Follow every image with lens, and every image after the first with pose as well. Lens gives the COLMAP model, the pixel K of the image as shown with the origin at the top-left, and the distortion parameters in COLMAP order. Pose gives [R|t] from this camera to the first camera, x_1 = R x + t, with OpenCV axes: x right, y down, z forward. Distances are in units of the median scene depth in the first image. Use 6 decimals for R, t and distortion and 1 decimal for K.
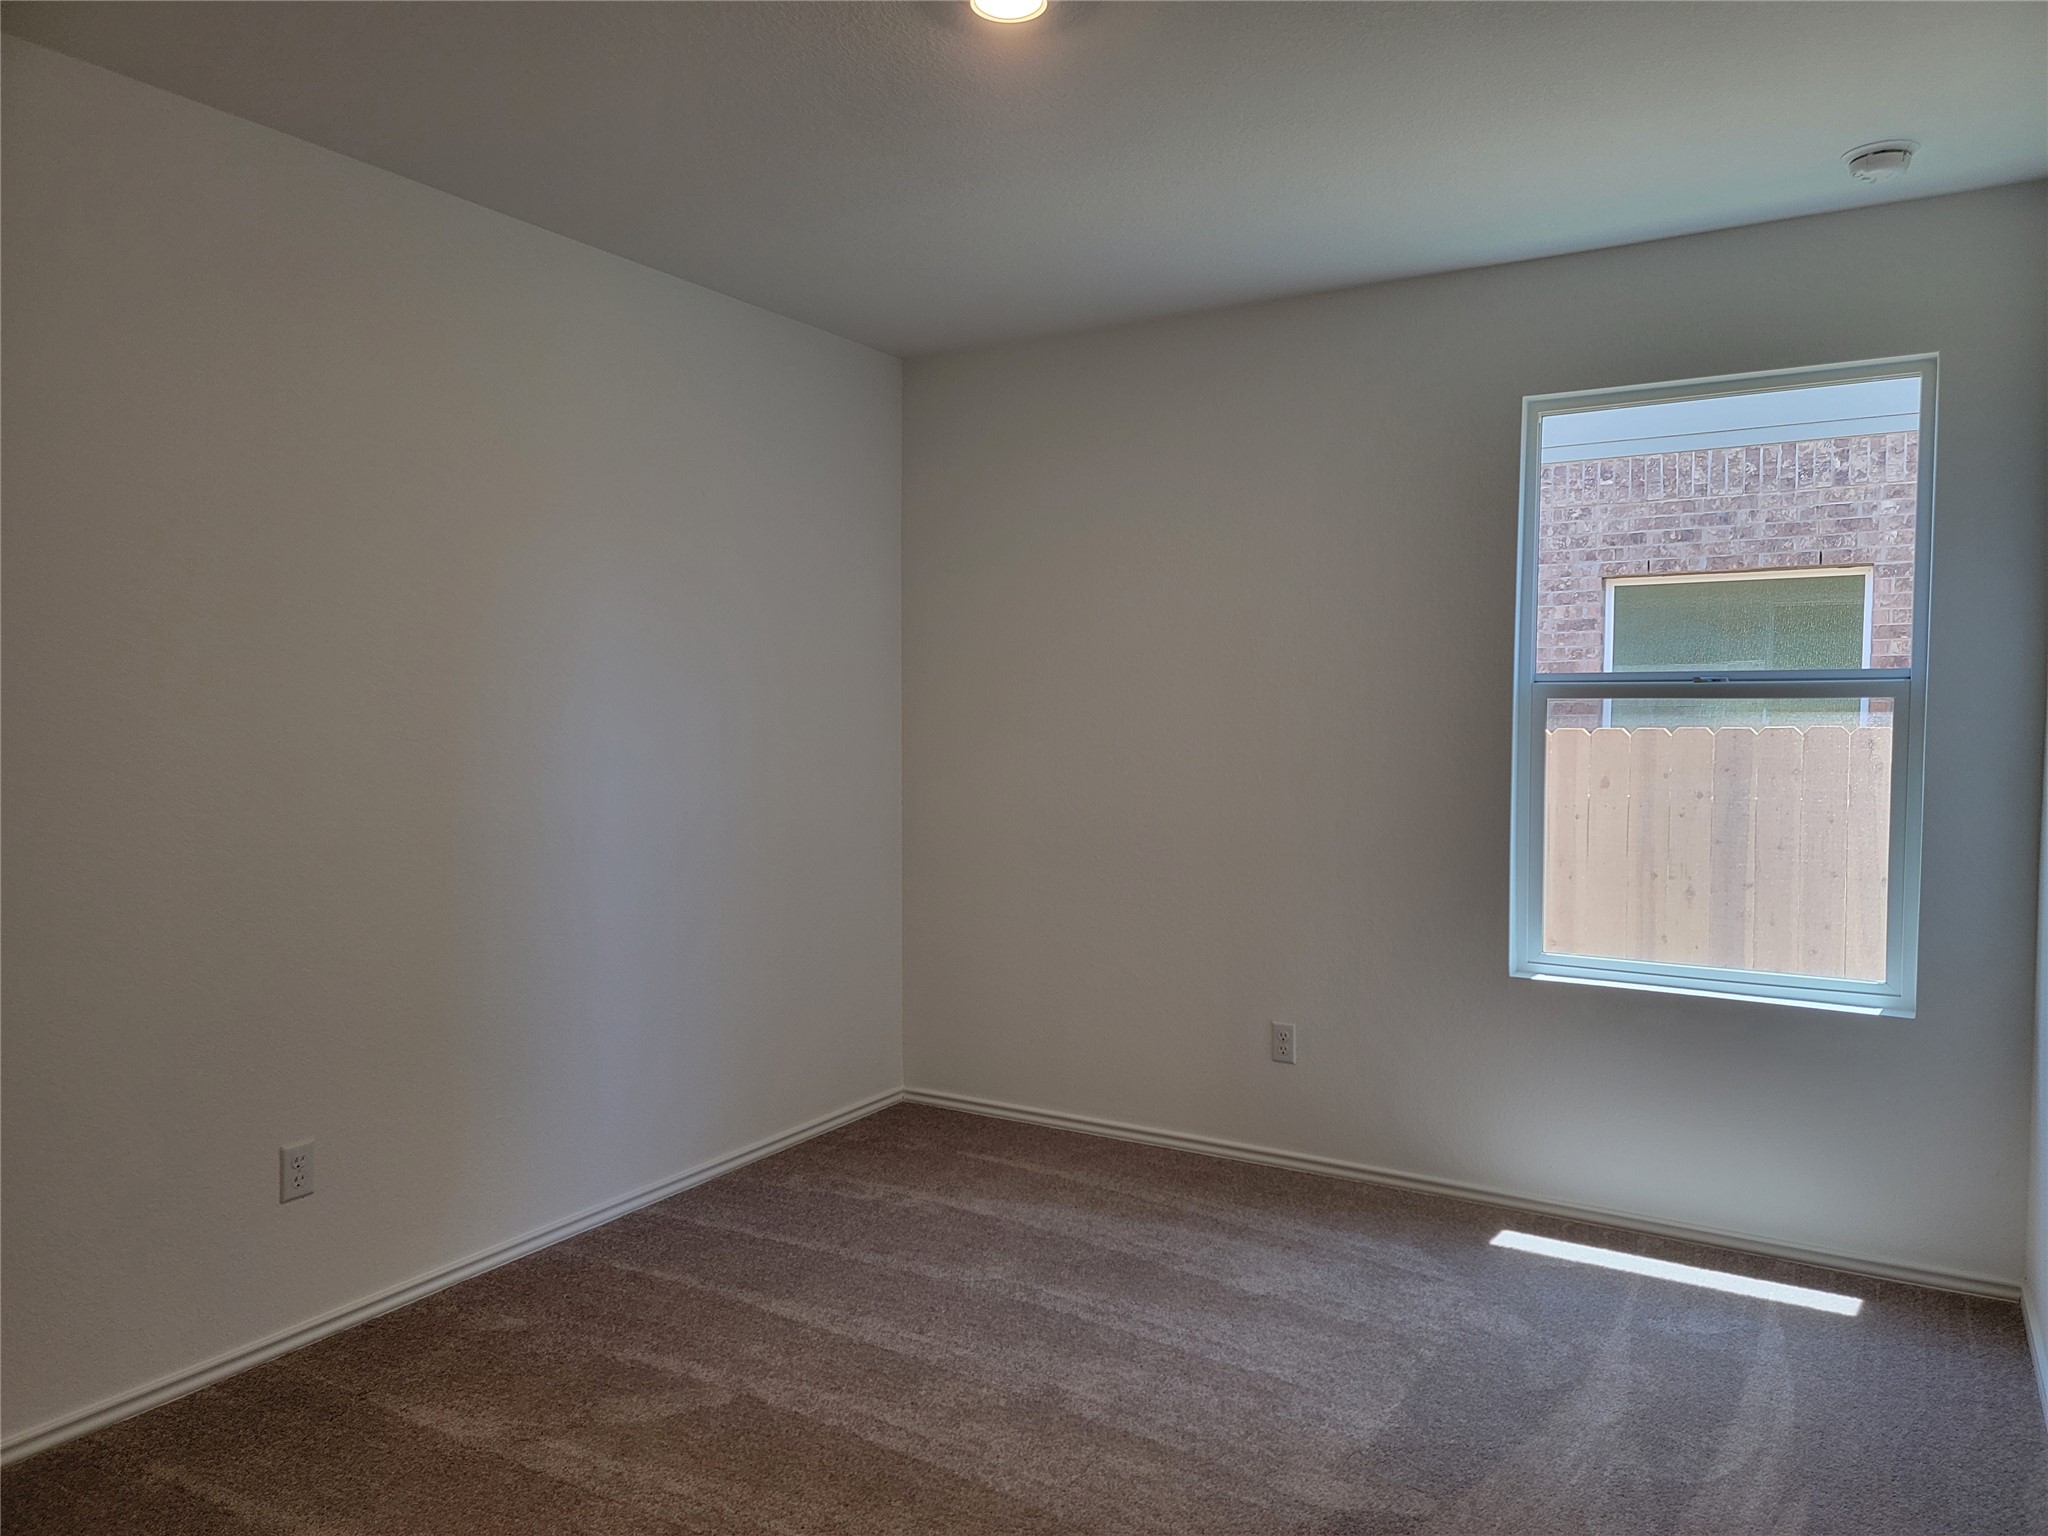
lens RADIAL K [[1437.9, 0, 1027.9], [0, 1437.9, 768.9], [0, 0, 1]] dist [0.043883, -0.022065]
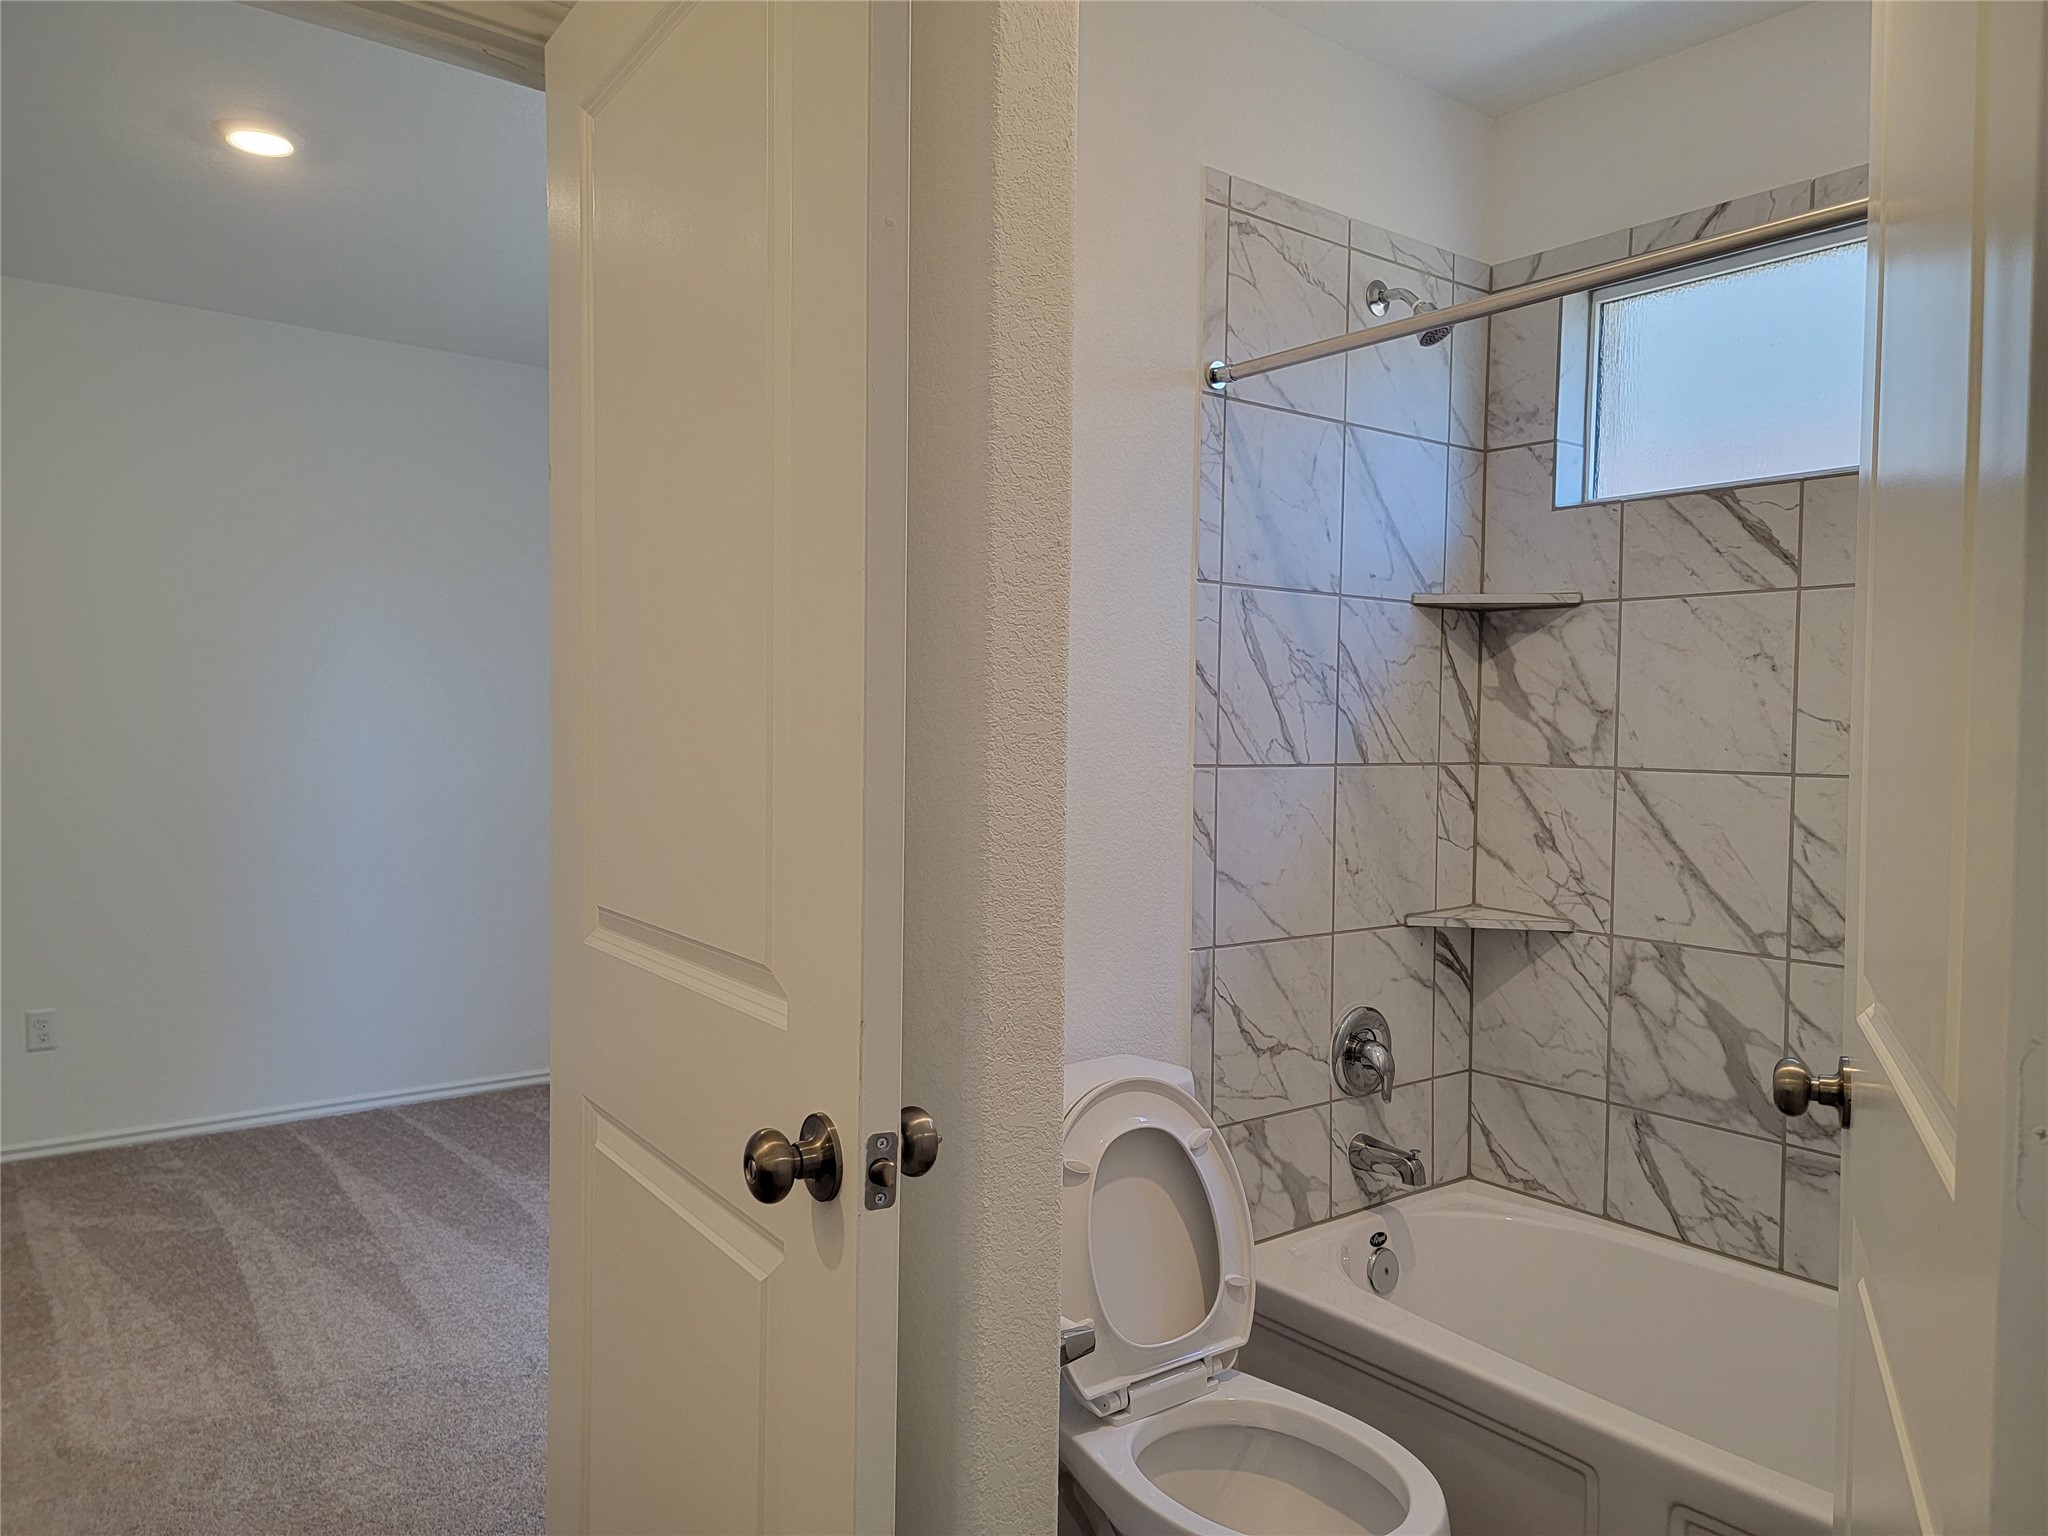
lens RADIAL K [[1437.9, 0, 1048.9], [0, 1437.9, 749.4], [0, 0, 1]] dist [0.043883, -0.022065]
pose [[0.933801, 0.016307, -0.357420, 0.887462], [-0.030091, 0.999001, -0.033037, 0.026420], [0.356524, 0.041605, 0.933359, 0.032322]]
